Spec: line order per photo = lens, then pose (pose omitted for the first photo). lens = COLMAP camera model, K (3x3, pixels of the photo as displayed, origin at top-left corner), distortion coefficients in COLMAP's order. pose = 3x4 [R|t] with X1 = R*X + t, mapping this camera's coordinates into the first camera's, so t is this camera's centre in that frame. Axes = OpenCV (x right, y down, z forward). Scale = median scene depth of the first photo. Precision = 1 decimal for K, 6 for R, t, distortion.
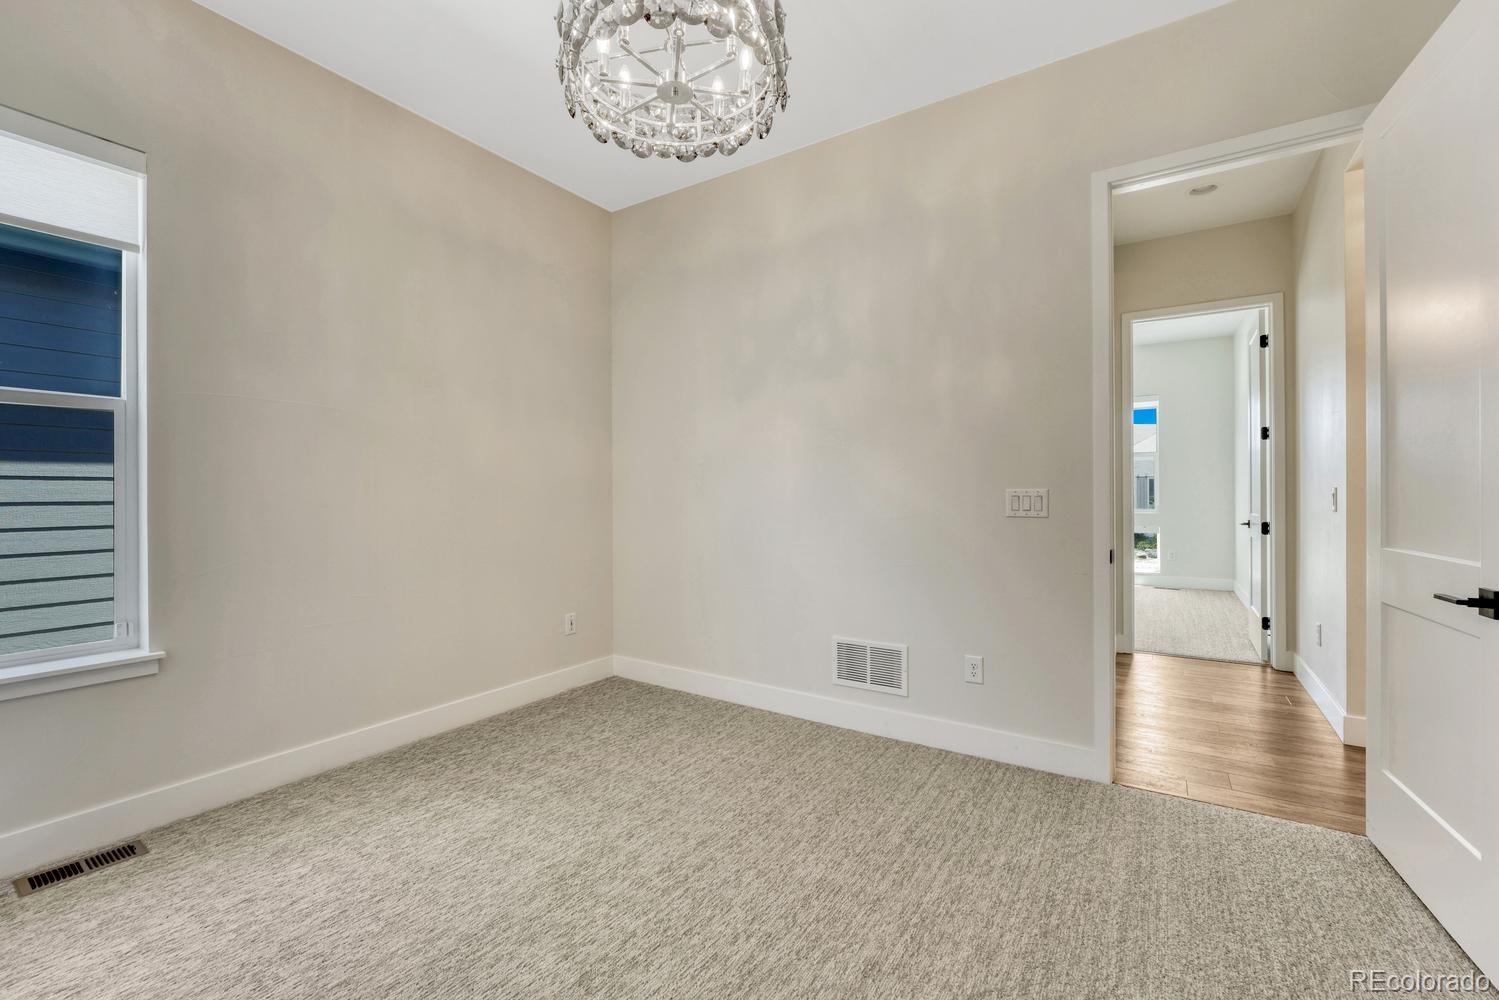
lens RADIAL K [[640.3, 0, 745.4], [0, 640.3, 493.3], [0, 0, 1]] dist [-0.001710, 0.000175]
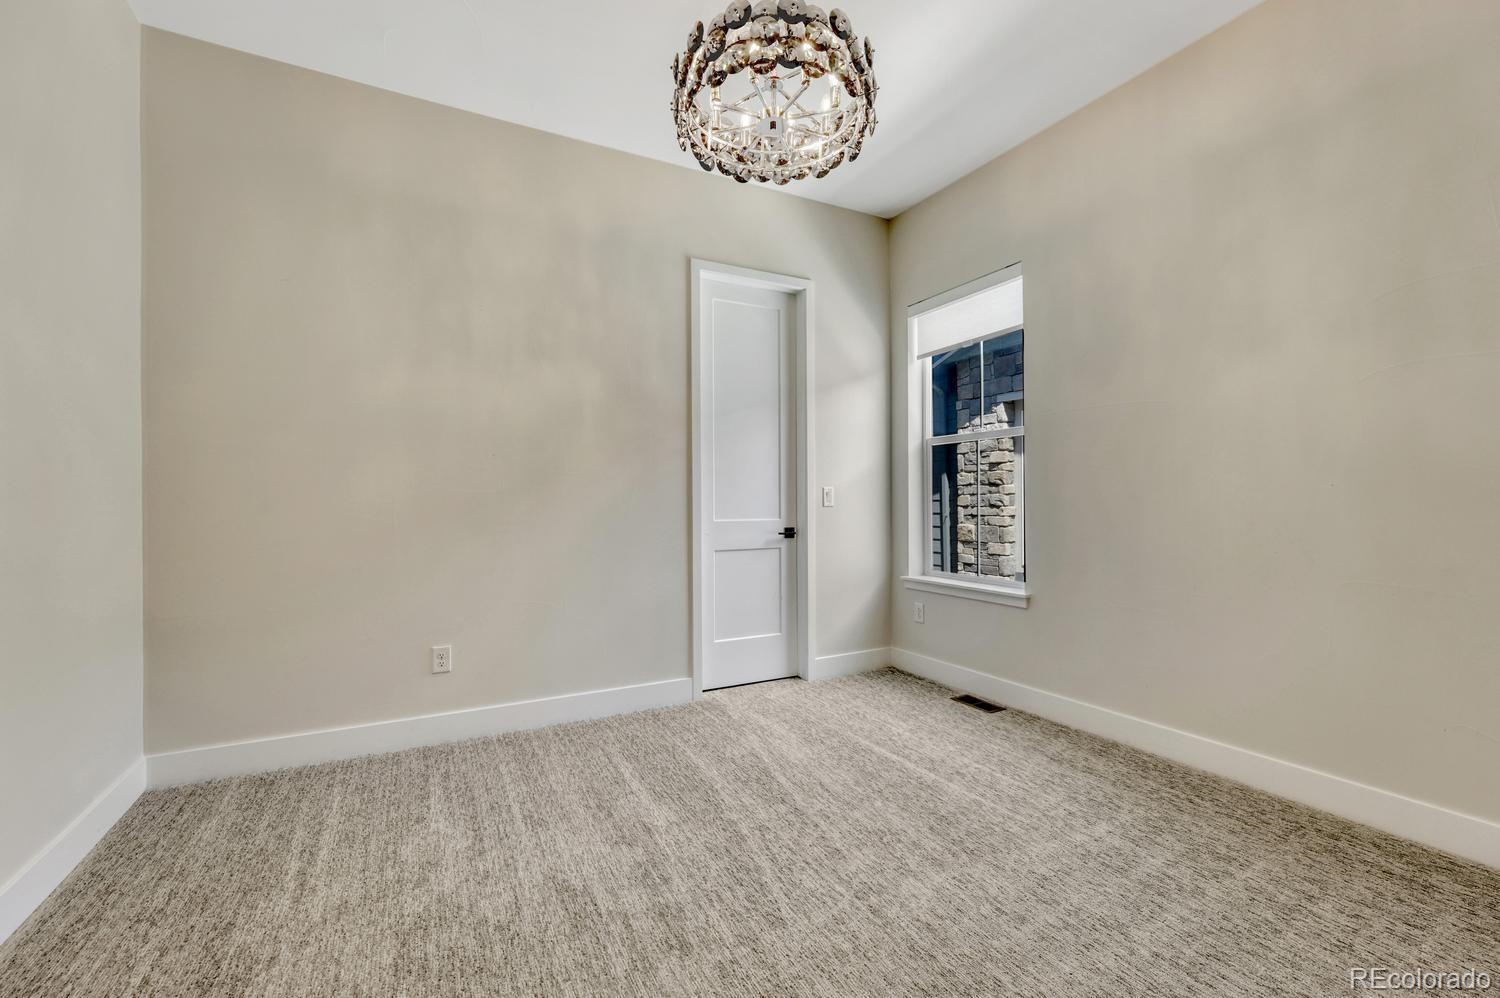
lens RADIAL K [[636.9, 0, 746.2], [0, 636.9, 502.7], [0, 0, 1]] dist [-0.010609, 0.000566]
pose [[-0.480672, 0.002620, -0.876896, 0.600307], [0.002862, 0.999995, 0.001419, 0.029071], [0.876896, -0.001828, -0.480677, 1.002298]]
